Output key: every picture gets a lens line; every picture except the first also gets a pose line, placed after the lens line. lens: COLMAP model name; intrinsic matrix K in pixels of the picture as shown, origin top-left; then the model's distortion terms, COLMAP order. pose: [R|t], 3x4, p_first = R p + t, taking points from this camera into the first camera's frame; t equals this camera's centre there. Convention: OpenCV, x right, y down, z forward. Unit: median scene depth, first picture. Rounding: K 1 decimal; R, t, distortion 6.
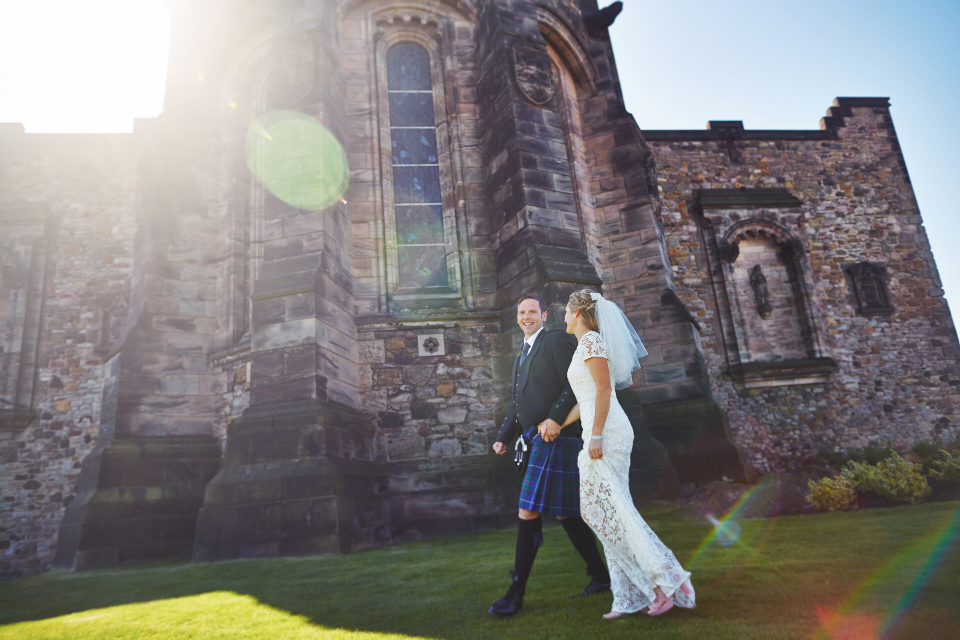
lens RADIAL K [[654.6, 0, 477.2], [0, 654.6, 316.0], [0, 0, 1]] dist [-0.052586, 0.048828]
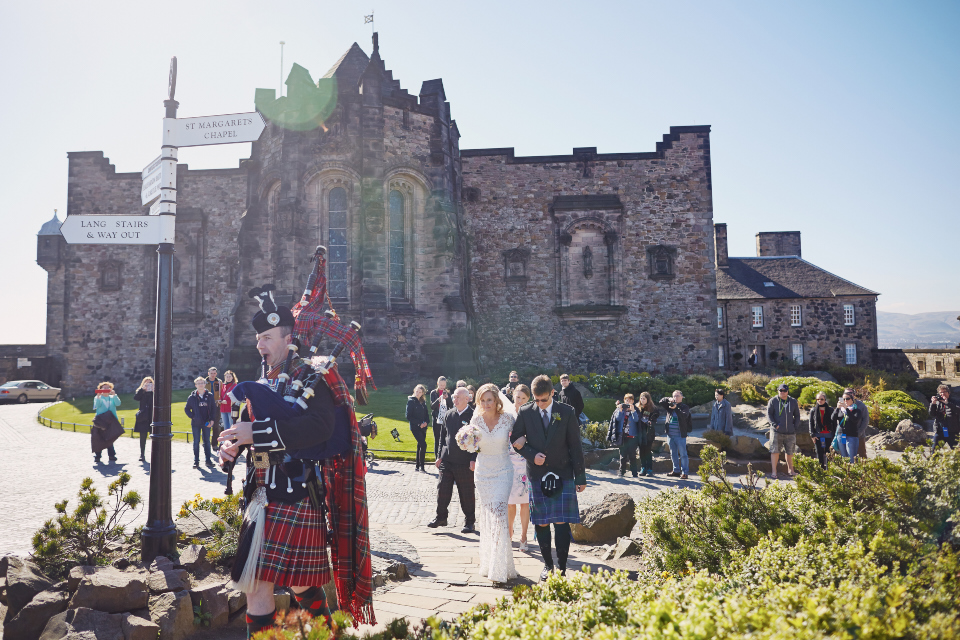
lens RADIAL K [[698.7, 0, 446.8], [0, 698.7, 295.0], [0, 0, 1]] dist [-0.052165, 0.049473]
pose [[0.971348, 0.059023, -0.230217, 0.608124], [-0.008162, 0.976384, 0.215889, -0.407867], [0.237523, -0.207825, 0.948890, -0.956450]]
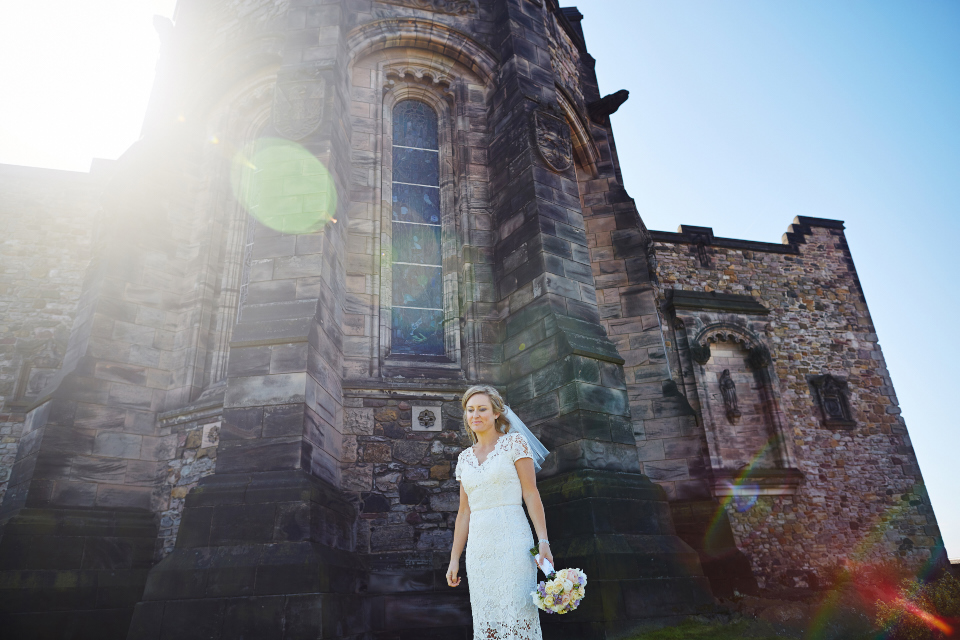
lens RADIAL K [[654.6, 0, 477.2], [0, 654.6, 316.0], [0, 0, 1]] dist [-0.052586, 0.048828]
pose [[0.991864, 0.086282, 0.093604, -0.055253], [-0.071737, 0.986241, -0.148937, 0.019540], [-0.105167, 0.141010, 0.984406, 0.063884]]
